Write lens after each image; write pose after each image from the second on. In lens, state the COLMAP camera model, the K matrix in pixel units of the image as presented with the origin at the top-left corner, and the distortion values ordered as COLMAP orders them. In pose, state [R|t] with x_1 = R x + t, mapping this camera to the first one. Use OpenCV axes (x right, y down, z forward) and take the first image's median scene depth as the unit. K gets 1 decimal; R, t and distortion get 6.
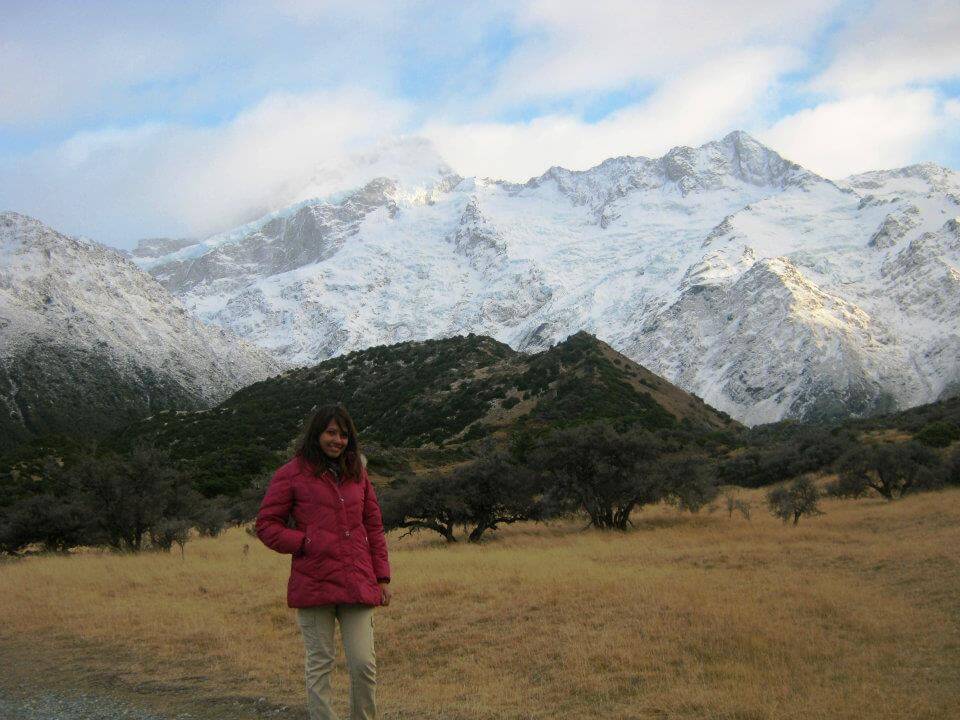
lens RADIAL K [[1076.8, 0, 488.2], [0, 1076.8, 360.3], [0, 0, 1]] dist [-0.069655, 0.000000]
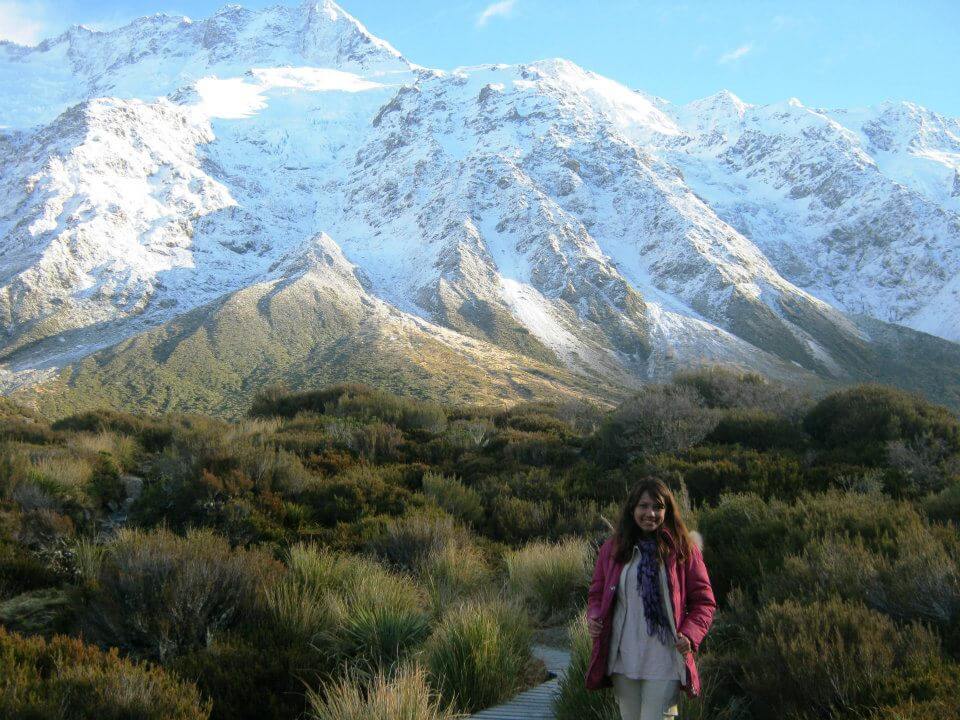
lens RADIAL K [[1076.8, 0, 482.4], [0, 1076.8, 357.9], [0, 0, 1]] dist [-0.069655, 0.000000]
pose [[0.984436, 0.079165, 0.156906, 0.298325], [-0.081121, 0.996686, 0.006095, 0.017454], [-0.155903, -0.018729, 0.987595, 0.328684]]
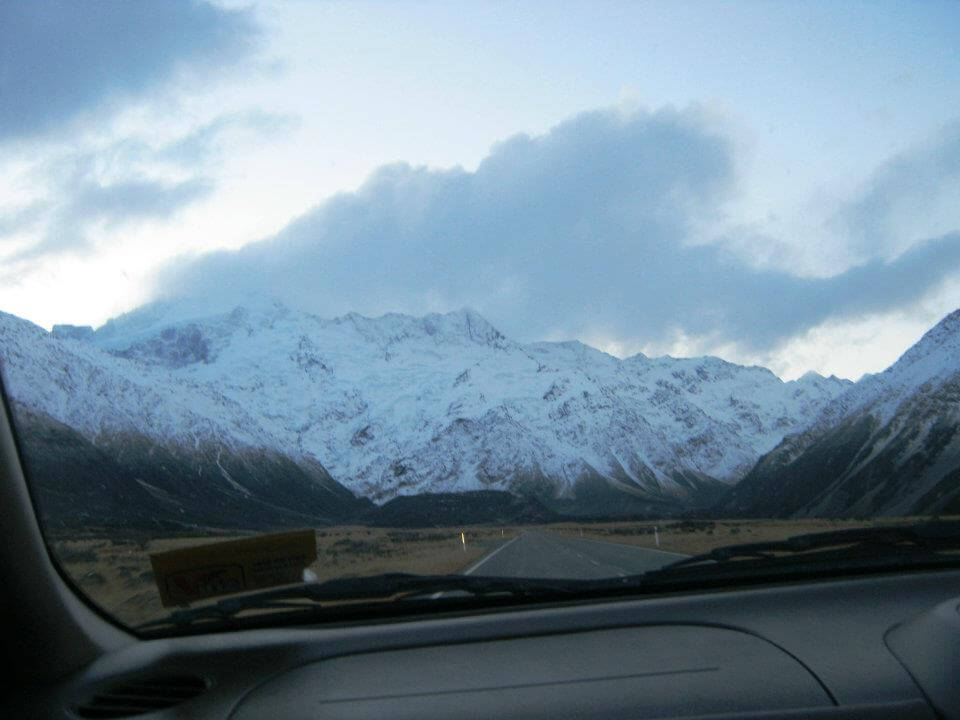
lens RADIAL K [[1076.6, 0, 479.1], [0, 1076.6, 362.2], [0, 0, 1]] dist [-0.121876, 0.000000]
pose [[0.945134, 0.098107, 0.311603, -0.309156], [-0.088033, 0.995042, -0.046270, -0.065850], [-0.314597, 0.016300, 0.949085, -0.682004]]
